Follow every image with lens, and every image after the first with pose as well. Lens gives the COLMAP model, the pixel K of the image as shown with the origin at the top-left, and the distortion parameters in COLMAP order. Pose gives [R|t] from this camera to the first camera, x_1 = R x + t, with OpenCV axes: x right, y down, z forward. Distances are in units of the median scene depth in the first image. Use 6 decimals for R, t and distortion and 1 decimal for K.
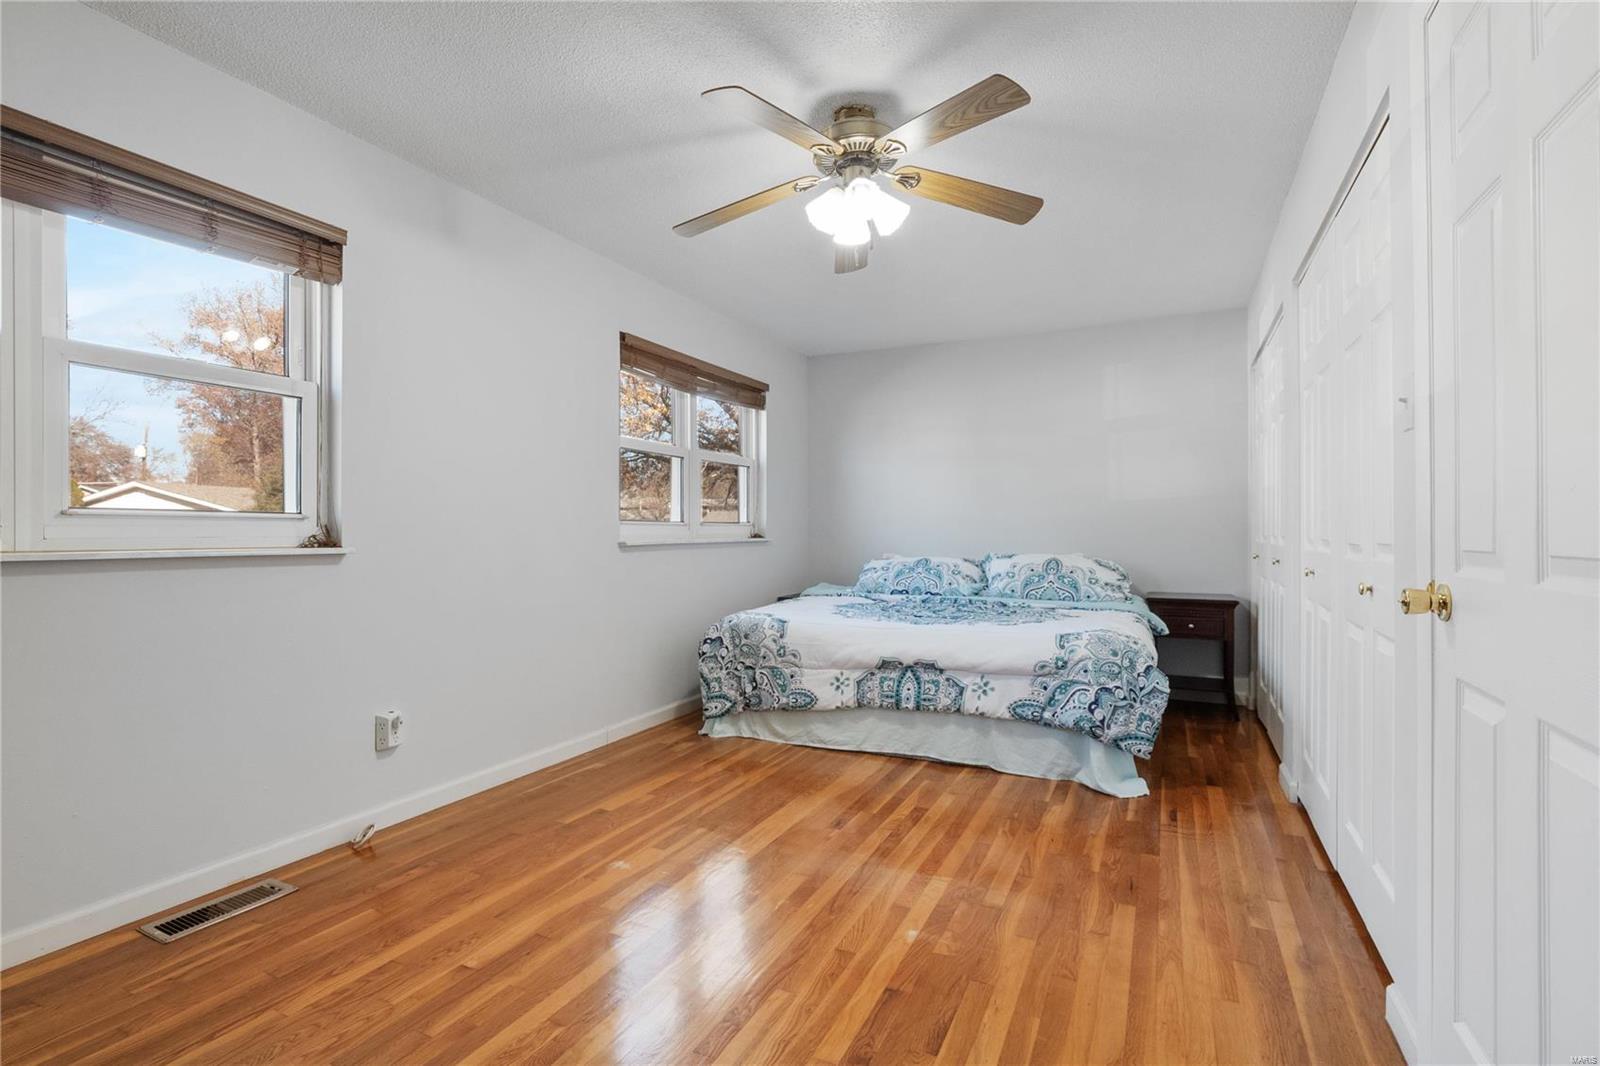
lens RADIAL K [[758.0, 0, 799.4], [0, 758.0, 531.7], [0, 0, 1]] dist [0.012638, -0.000788]
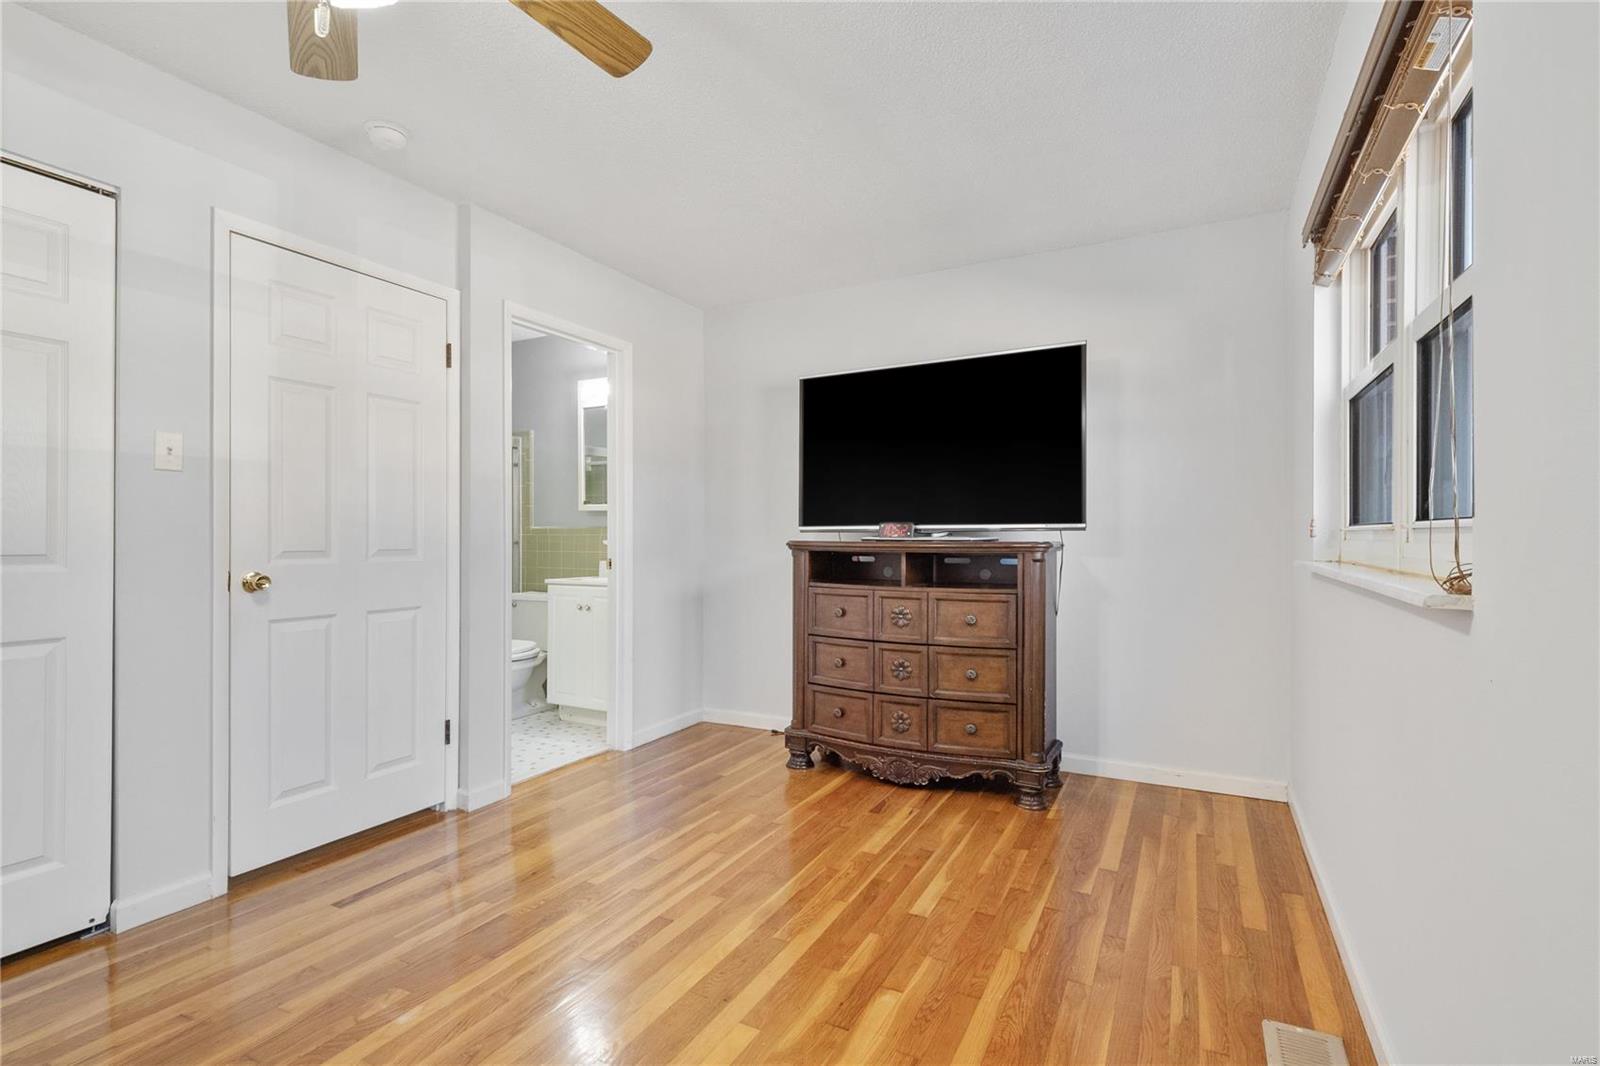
lens RADIAL K [[746.3, 0, 800.7], [0, 746.3, 528.3], [0, 0, 1]] dist [0.000770, -0.000101]
pose [[-0.999324, -0.001714, 0.036734, -0.189766], [-0.001894, 0.999986, -0.004876, -0.009543], [-0.036725, -0.004943, -0.999313, 1.066476]]
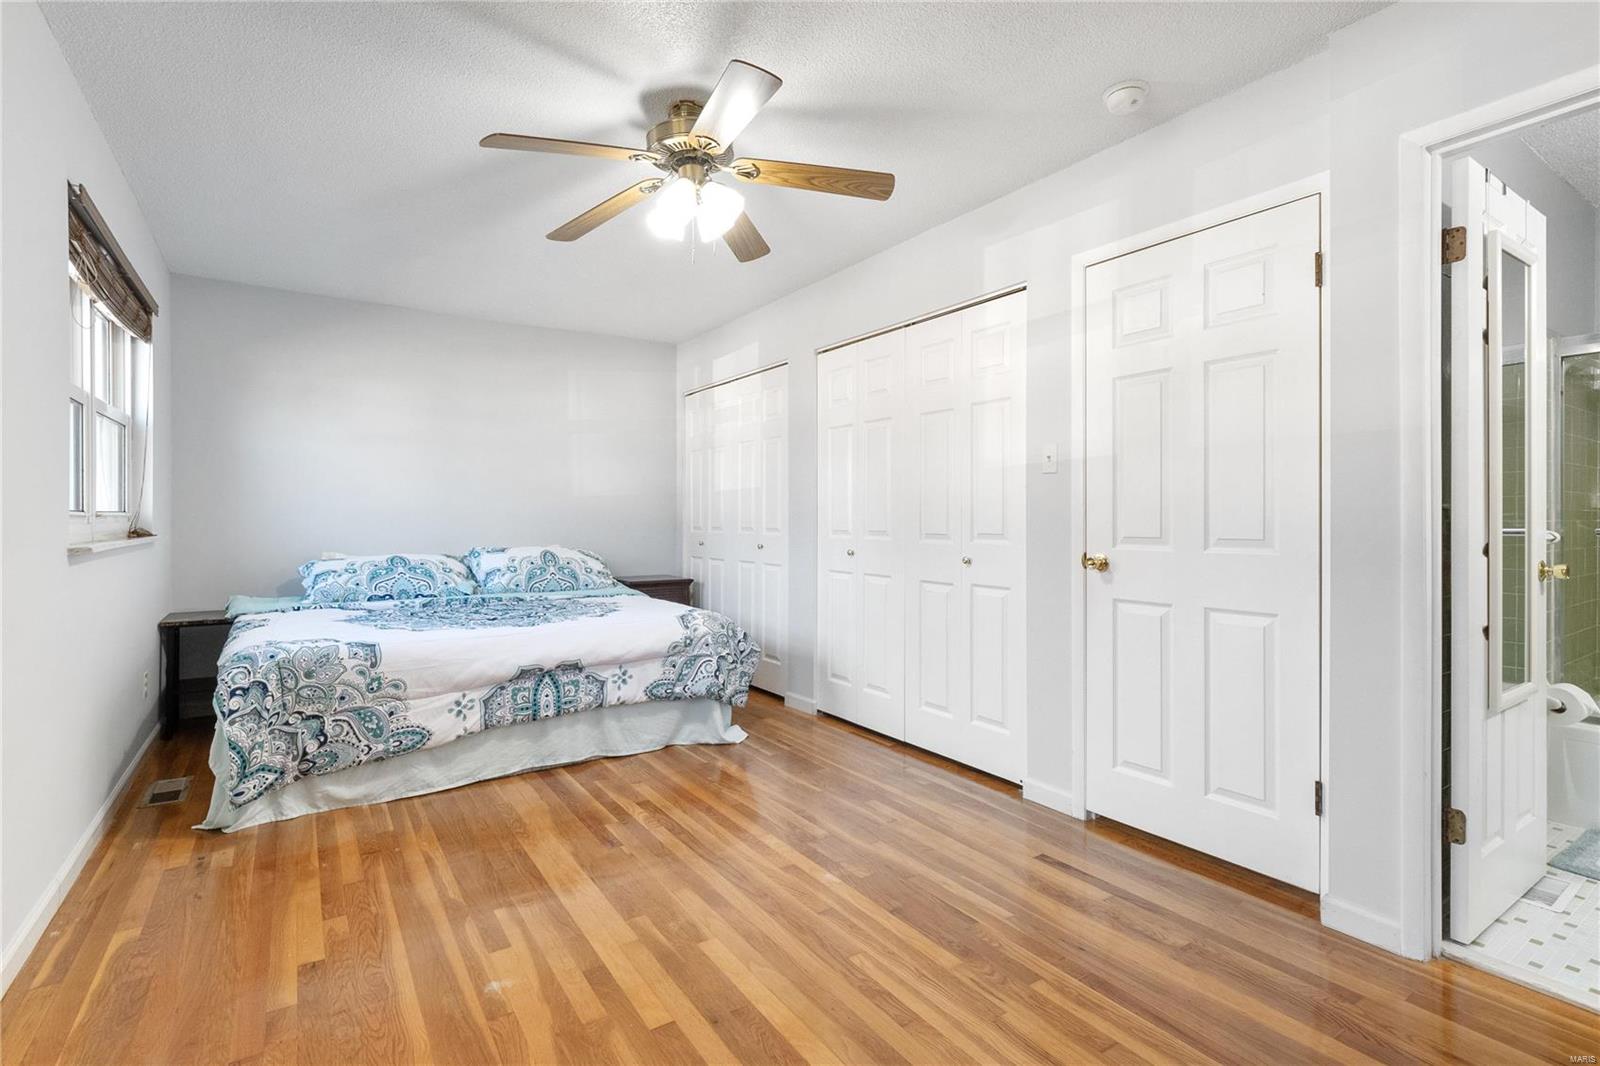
lens RADIAL K [[751.9, 0, 795.2], [0, 751.9, 517.1], [0, 0, 1]] dist [0.000663, -0.000744]
pose [[0.508203, 0.000183, 0.861237, -0.506003], [0.002515, 0.999995, -0.001697, -0.010025], [-0.861234, 0.003029, 0.508200, 0.269301]]
